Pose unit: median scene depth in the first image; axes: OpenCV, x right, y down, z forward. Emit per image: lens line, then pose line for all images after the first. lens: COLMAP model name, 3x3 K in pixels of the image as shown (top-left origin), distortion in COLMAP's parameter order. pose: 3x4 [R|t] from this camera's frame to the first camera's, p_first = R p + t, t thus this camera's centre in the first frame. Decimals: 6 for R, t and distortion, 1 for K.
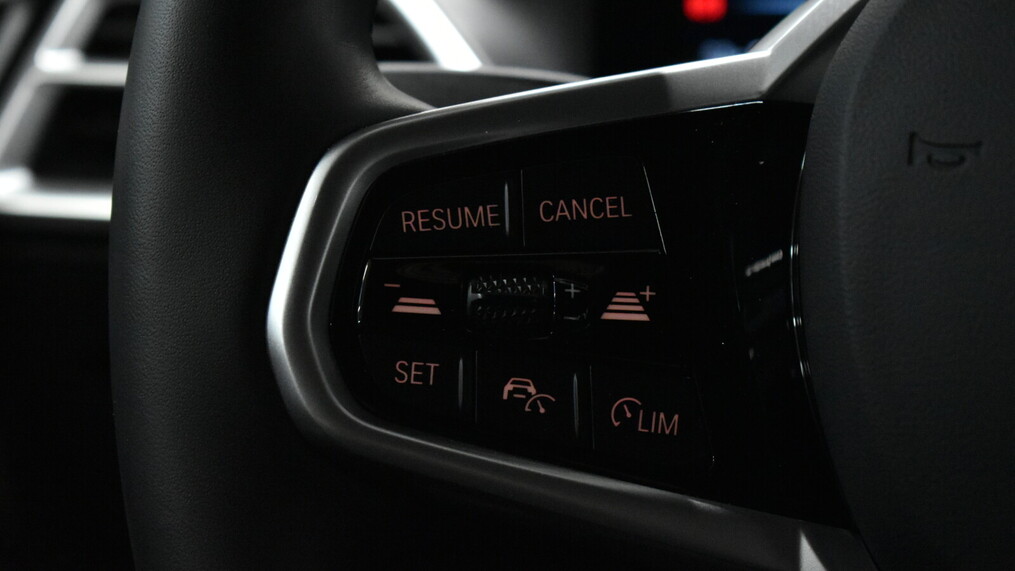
lens RADIAL K [[2353.7, 0, 507.1], [0, 2353.7, 285.9], [0, 0, 1]] dist [0.089806, 0.000000]
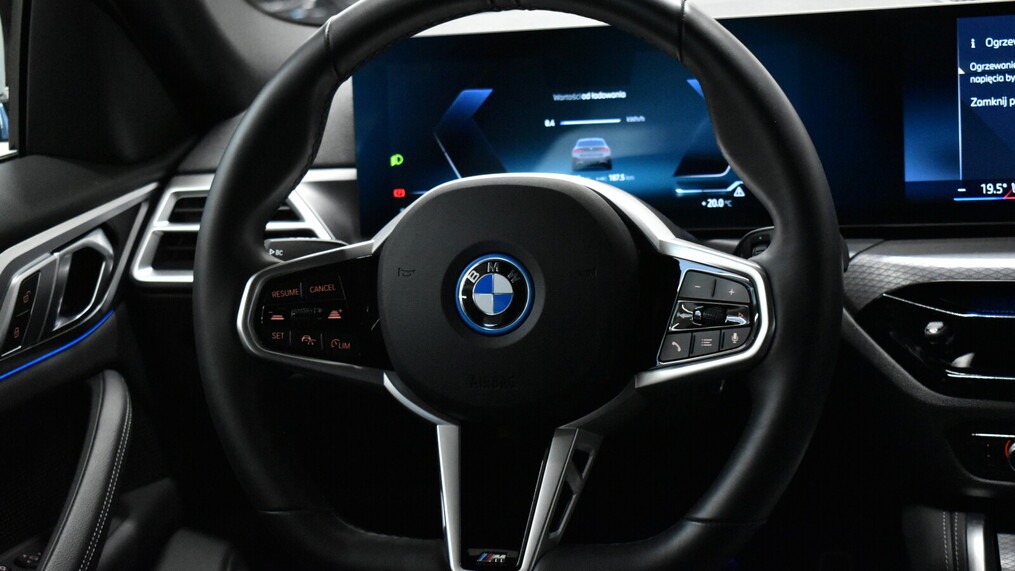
lens RADIAL K [[1784.0, 0, 508.2], [0, 1784.0, 284.8], [0, 0, 1]] dist [-0.015345, 0.000000]
pose [[0.998735, -0.049719, 0.007514, 0.303828], [0.049577, 0.998607, 0.018049, -0.075047], [-0.008401, -0.017654, 0.999809, -1.796505]]
